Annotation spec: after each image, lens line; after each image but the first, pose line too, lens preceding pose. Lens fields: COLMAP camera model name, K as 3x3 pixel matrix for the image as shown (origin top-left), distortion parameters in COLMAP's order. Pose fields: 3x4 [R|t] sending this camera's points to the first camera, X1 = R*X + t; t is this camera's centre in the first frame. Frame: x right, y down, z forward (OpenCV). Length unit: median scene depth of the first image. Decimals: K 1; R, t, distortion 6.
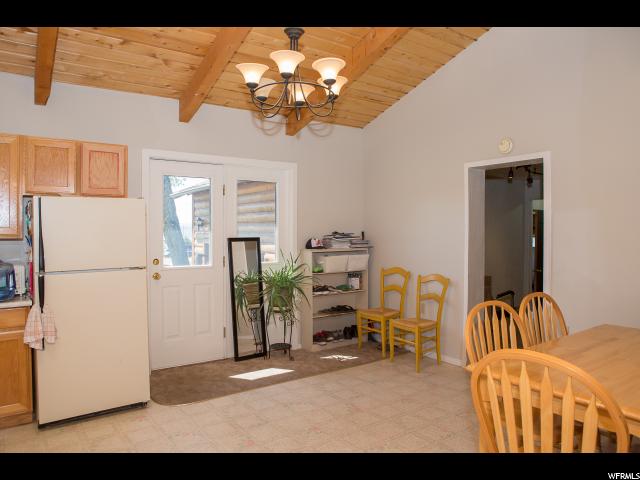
lens RADIAL K [[447.6, 0, 318.3], [0, 447.6, 233.8], [0, 0, 1]] dist [-0.087110, 0.043652]
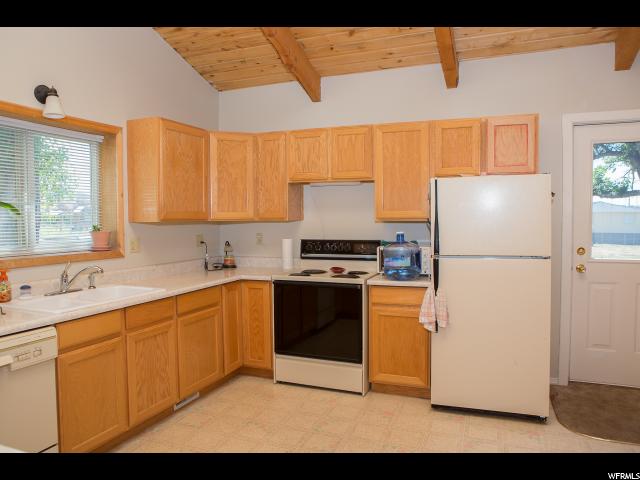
lens RADIAL K [[447.6, 0, 319.2], [0, 447.6, 234.9], [0, 0, 1]] dist [-0.087110, 0.043652]
pose [[0.531142, 0.032275, -0.846668, 0.055101], [-0.000084, 0.999276, 0.038039, 0.002526], [0.847283, -0.020133, 0.530760, 0.157315]]
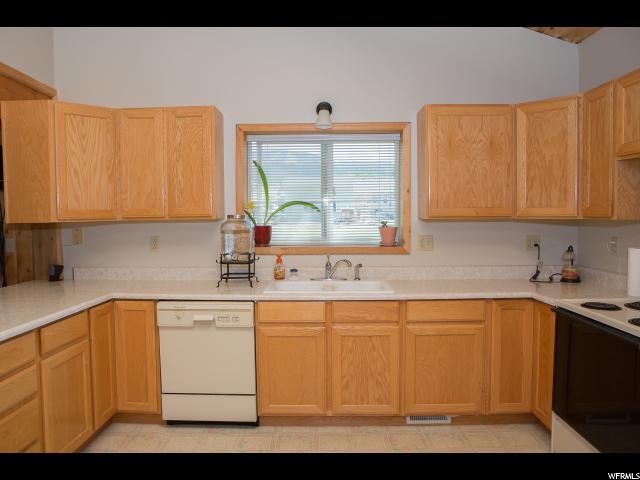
lens RADIAL K [[447.6, 0, 319.0], [0, 447.6, 244.3], [0, 0, 1]] dist [-0.087110, 0.043652]
pose [[-0.583652, 0.059926, -0.809790, -0.064160], [0.002199, 0.997386, 0.072223, -0.002057], [0.812001, 0.040372, -0.582258, 0.591940]]
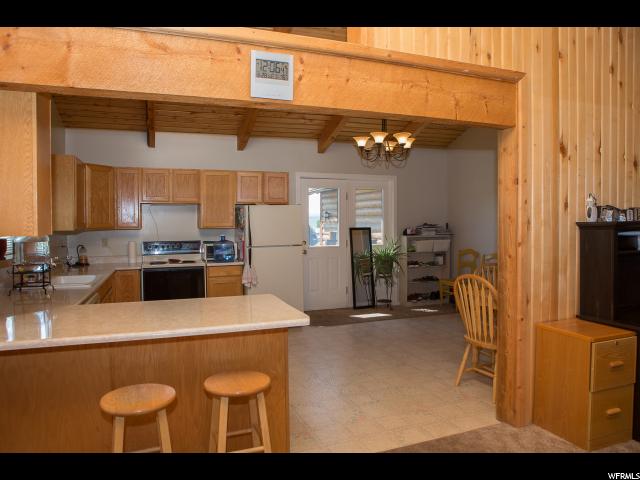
lens RADIAL K [[447.6, 0, 314.6], [0, 447.6, 238.8], [0, 0, 1]] dist [-0.087110, 0.043652]
pose [[0.962195, 0.005702, -0.272303, 0.101864], [0.003661, 0.999420, 0.033863, -0.005366], [0.272338, -0.033580, 0.961616, -0.515449]]
